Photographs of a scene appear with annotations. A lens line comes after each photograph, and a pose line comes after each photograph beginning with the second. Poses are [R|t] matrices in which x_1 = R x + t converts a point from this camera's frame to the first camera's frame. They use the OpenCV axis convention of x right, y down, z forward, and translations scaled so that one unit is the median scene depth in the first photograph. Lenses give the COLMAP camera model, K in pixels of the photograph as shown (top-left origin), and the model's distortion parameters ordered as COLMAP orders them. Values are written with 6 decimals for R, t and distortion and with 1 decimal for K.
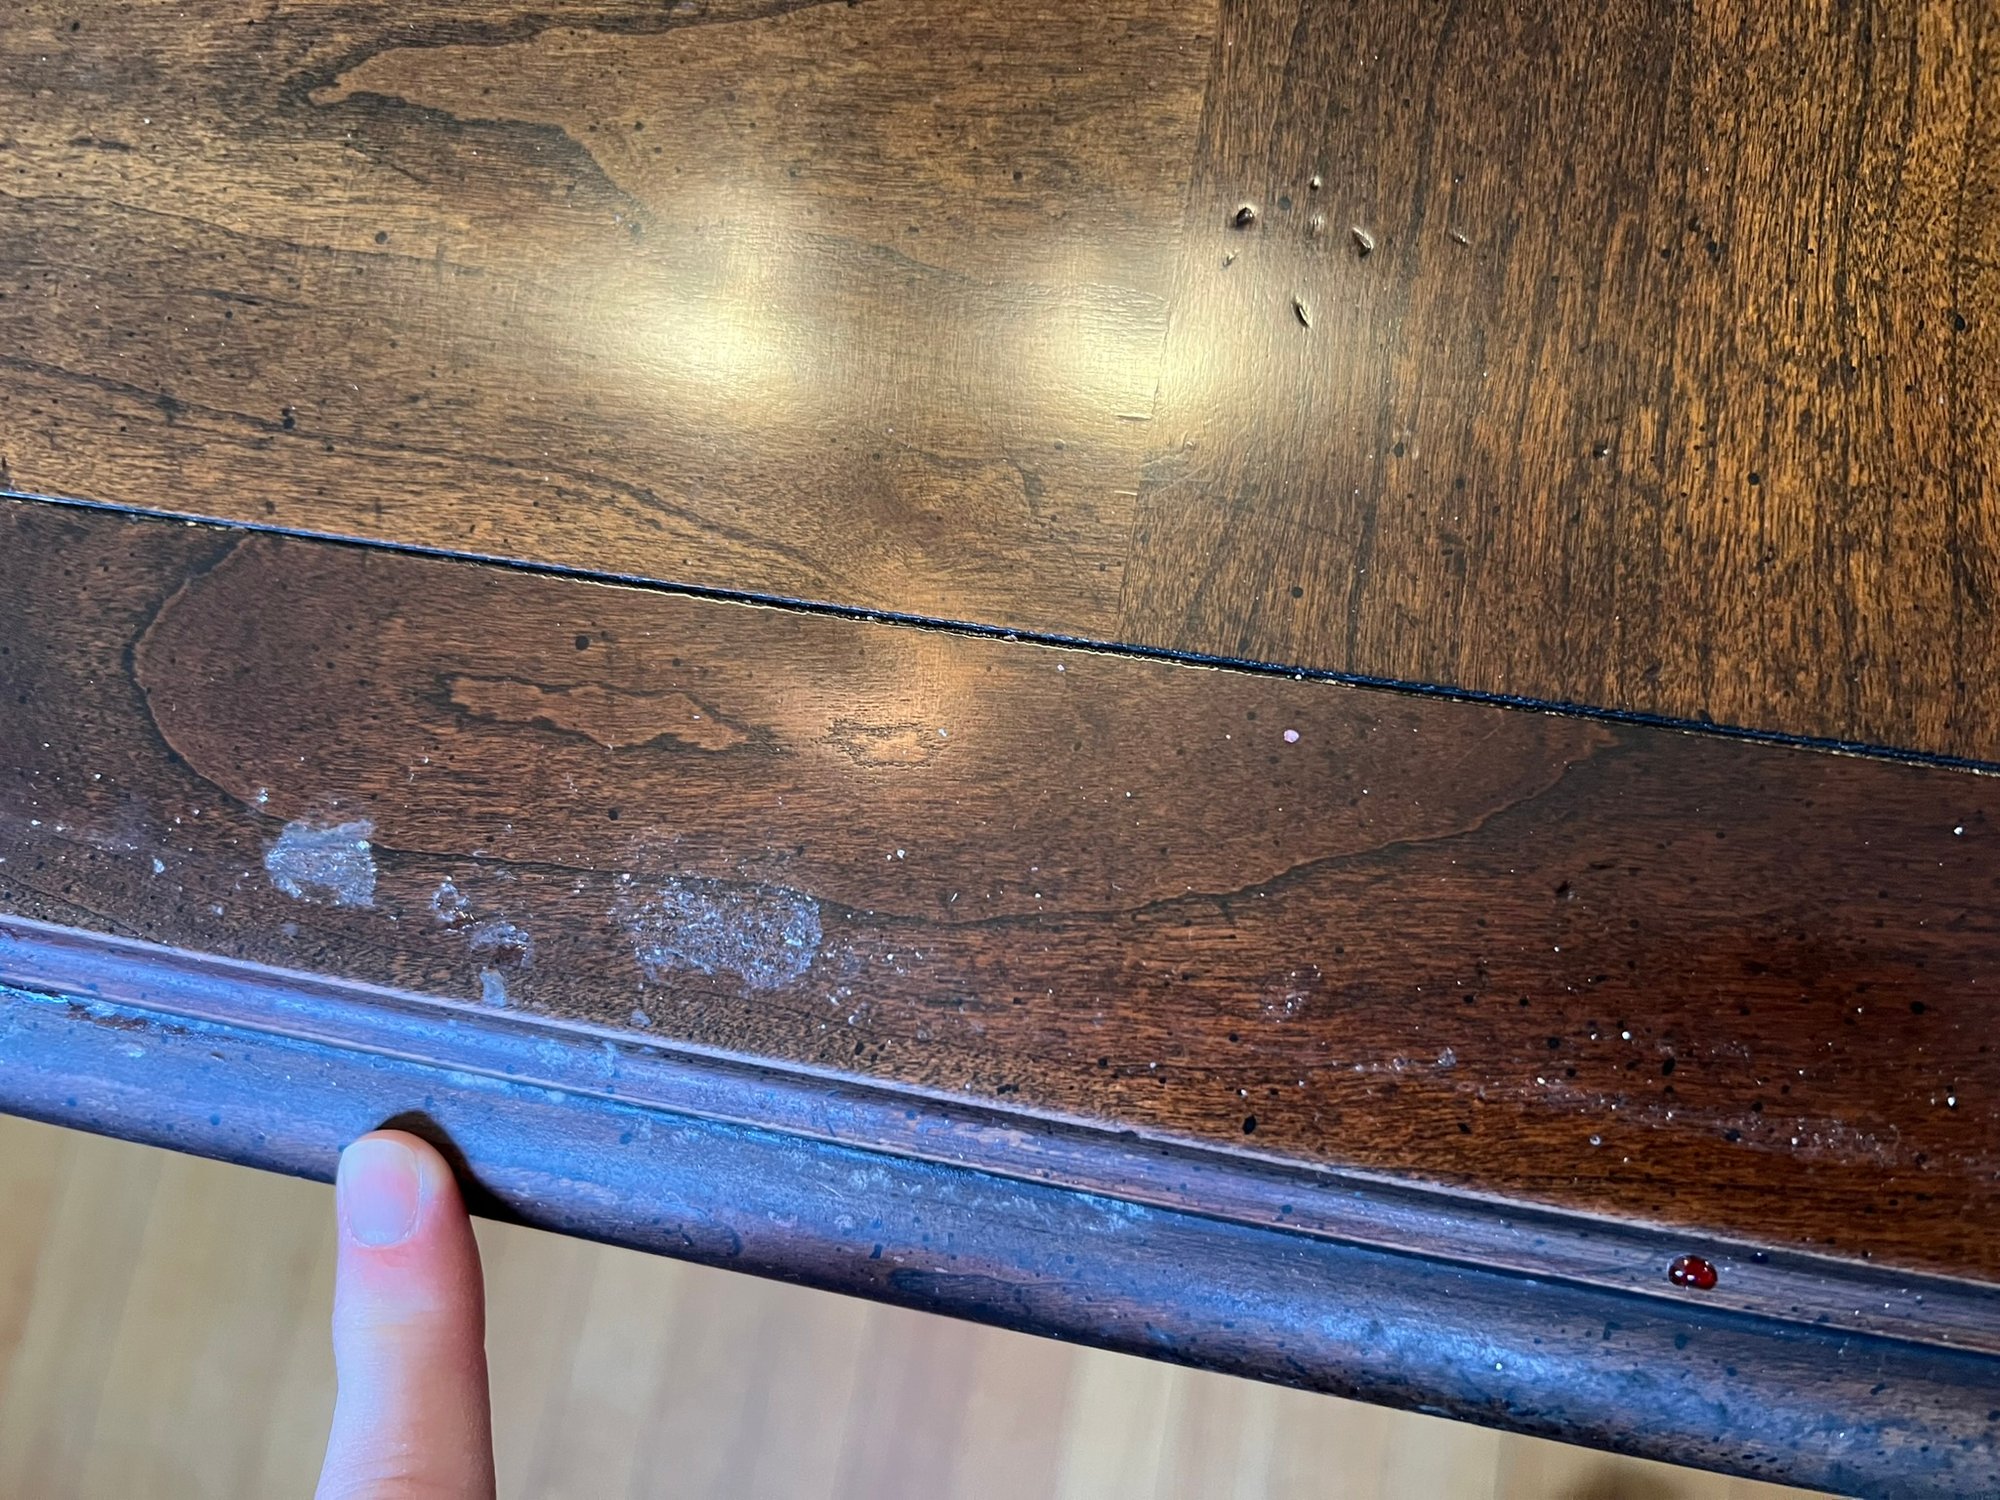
lens RADIAL K [[1502.5, 0, 995.1], [0, 1502.5, 741.8], [0, 0, 1]] dist [0.059578, -0.069522]
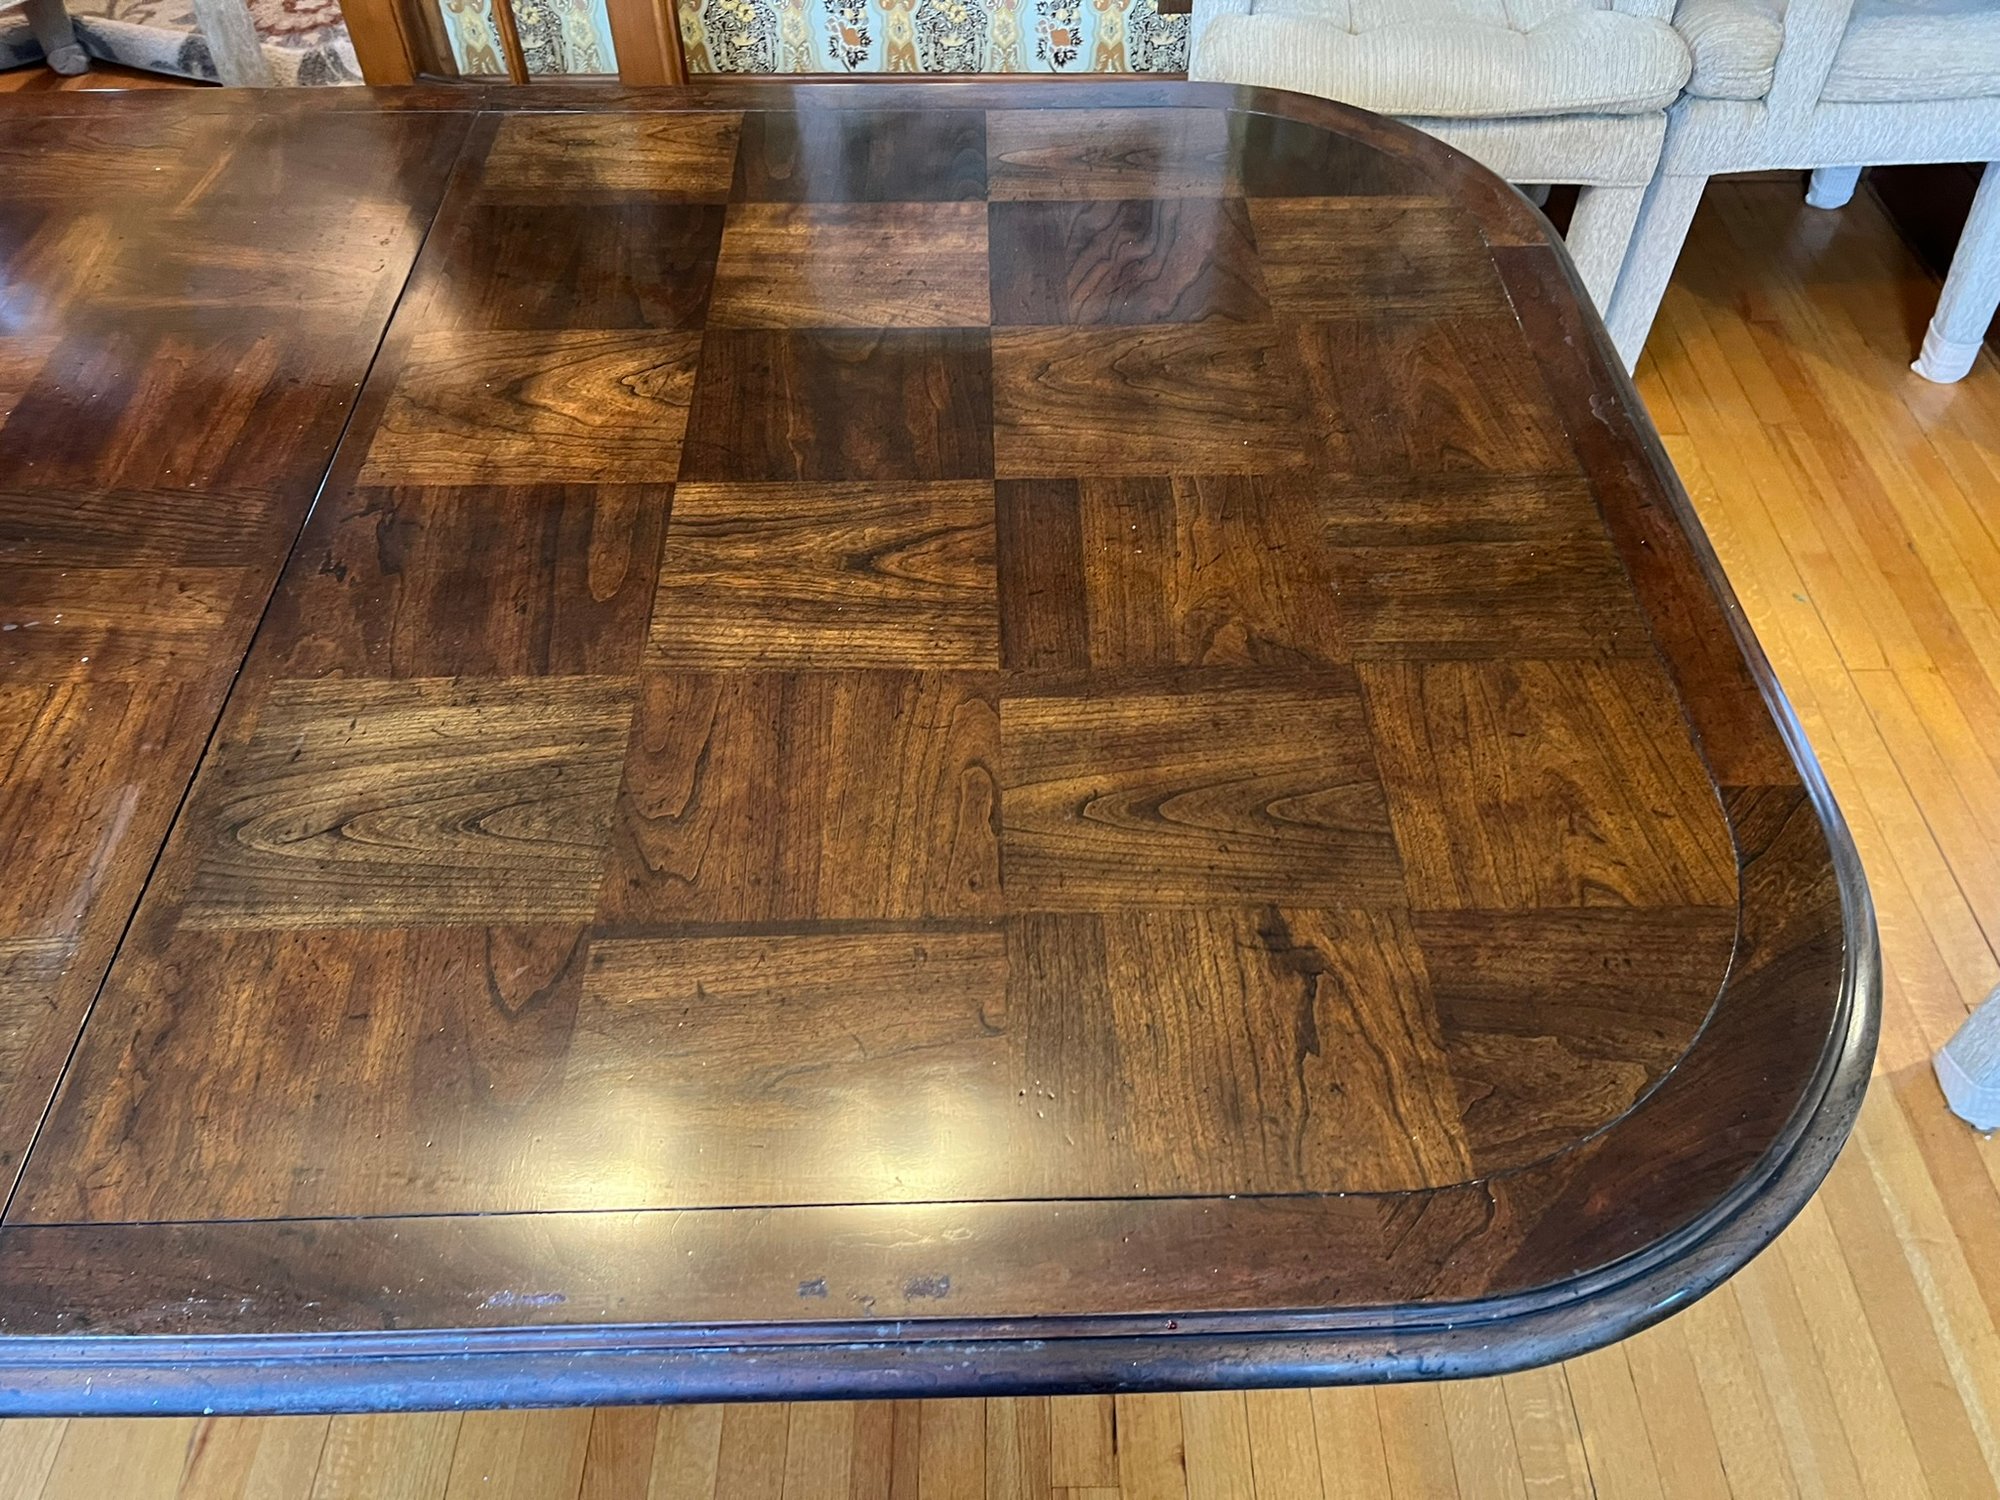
lens RADIAL K [[1502.5, 0, 1007.7], [0, 1502.5, 739.9], [0, 0, 1]] dist [0.059578, -0.069522]
pose [[0.973816, -0.064999, 0.217850, -0.720132], [0.168346, 0.850172, -0.498866, 0.896252], [-0.152784, 0.522478, 0.838853, -3.003228]]
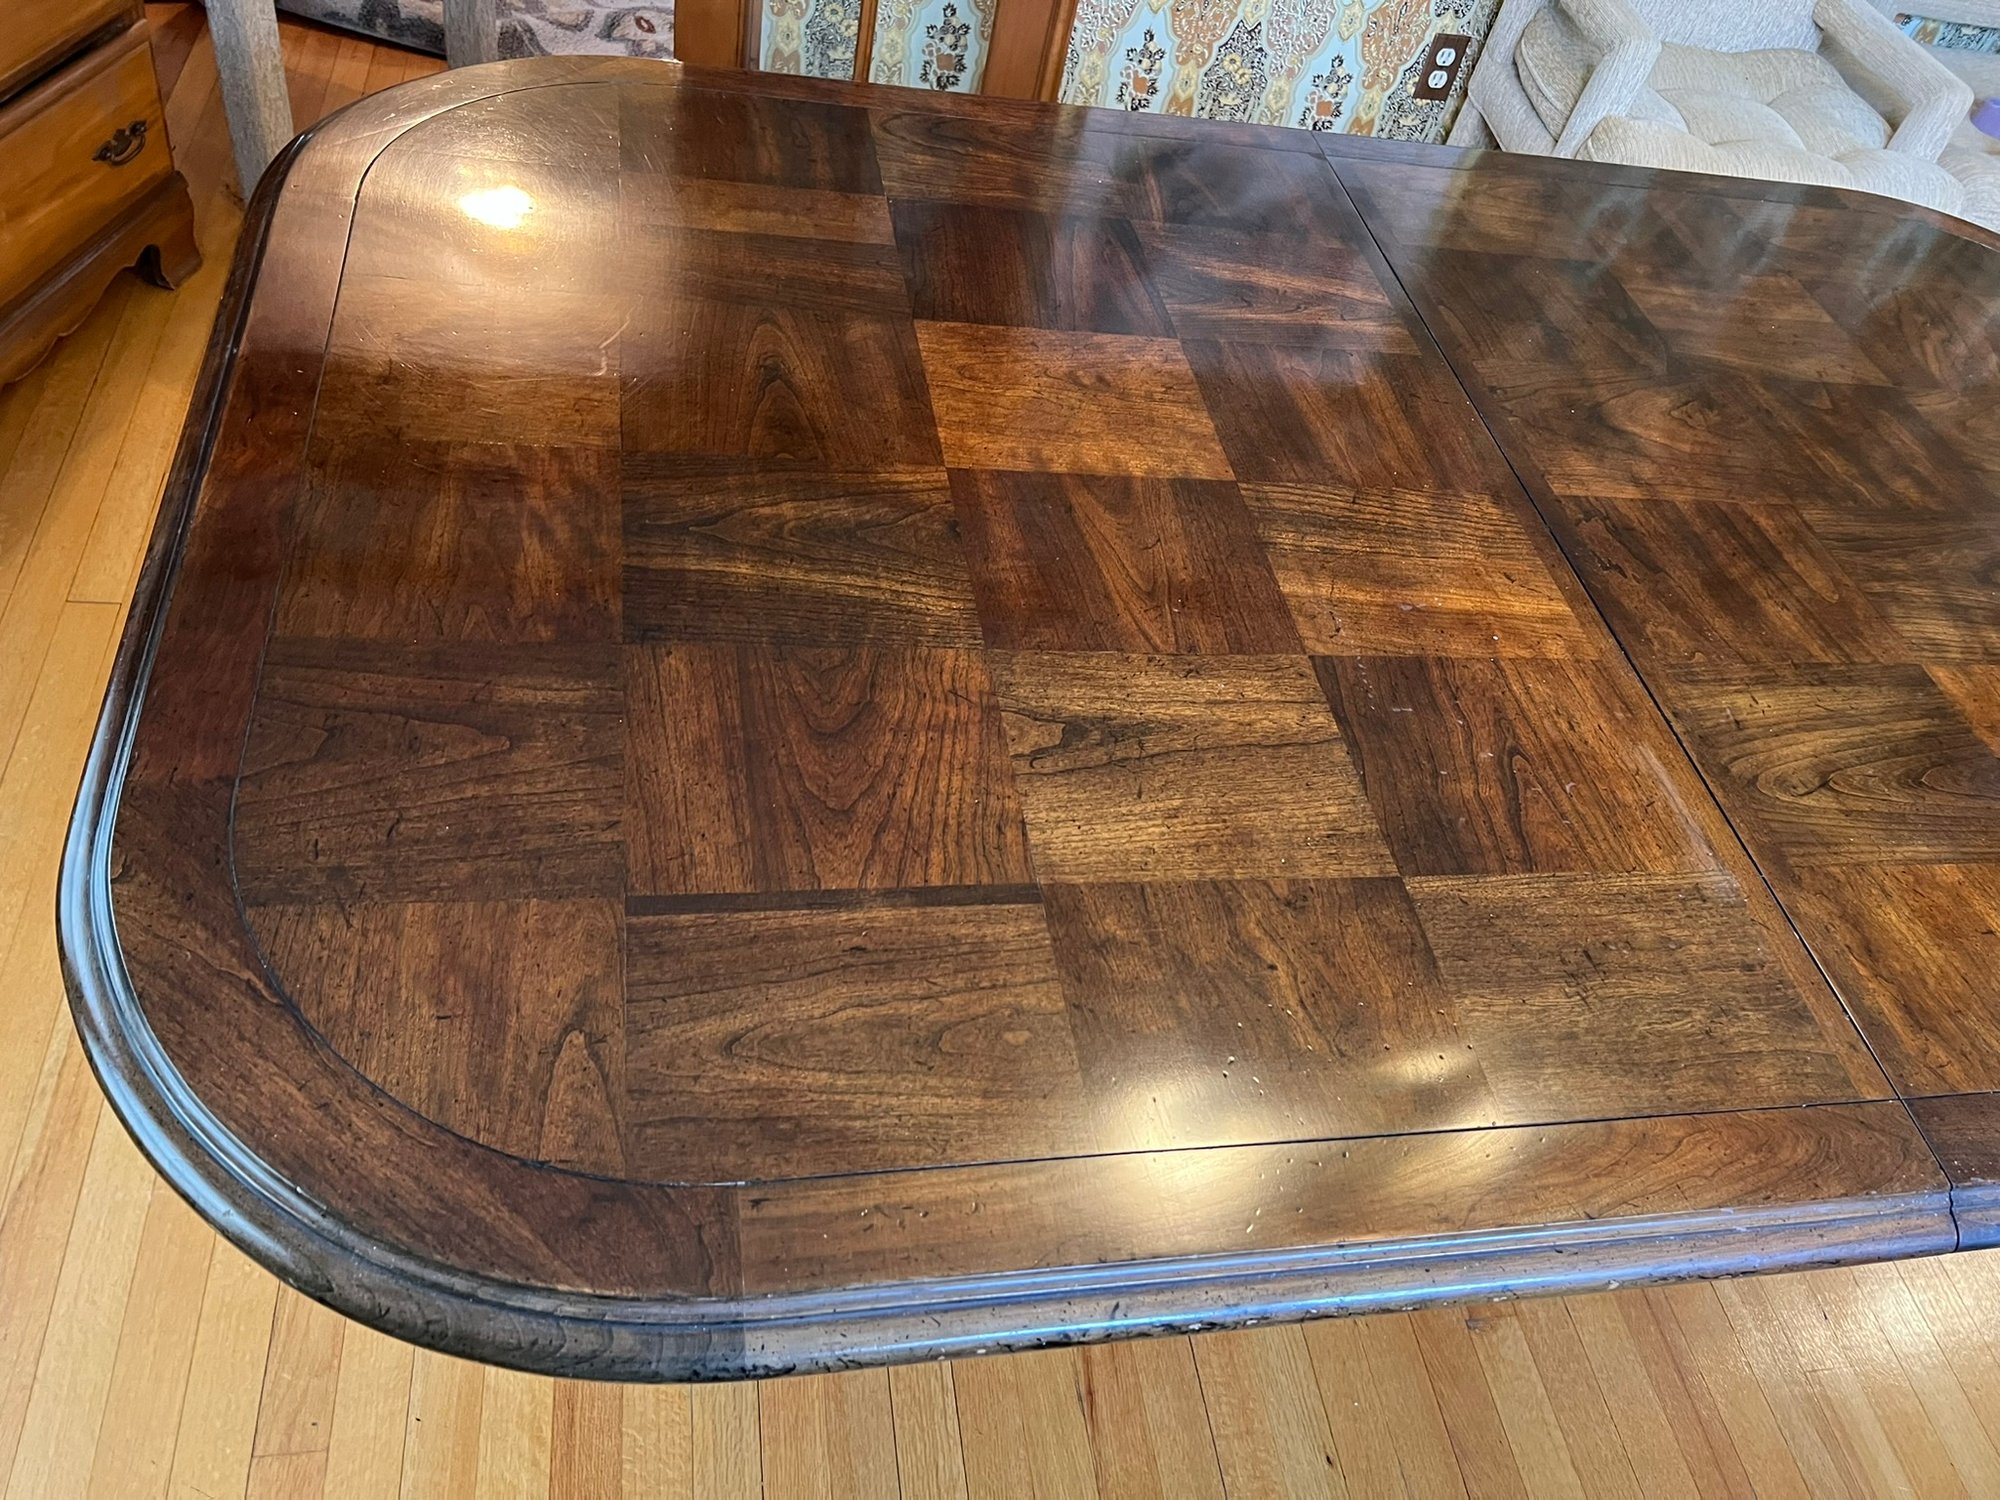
lens RADIAL K [[1502.5, 0, 1005.6], [0, 1502.5, 756.2], [0, 0, 1]] dist [0.059578, -0.069522]
pose [[0.894238, -0.048621, 0.444942, -7.098294], [0.272364, 0.847961, -0.454732, 0.045925], [-0.355184, 0.527825, 0.771521, -1.868029]]
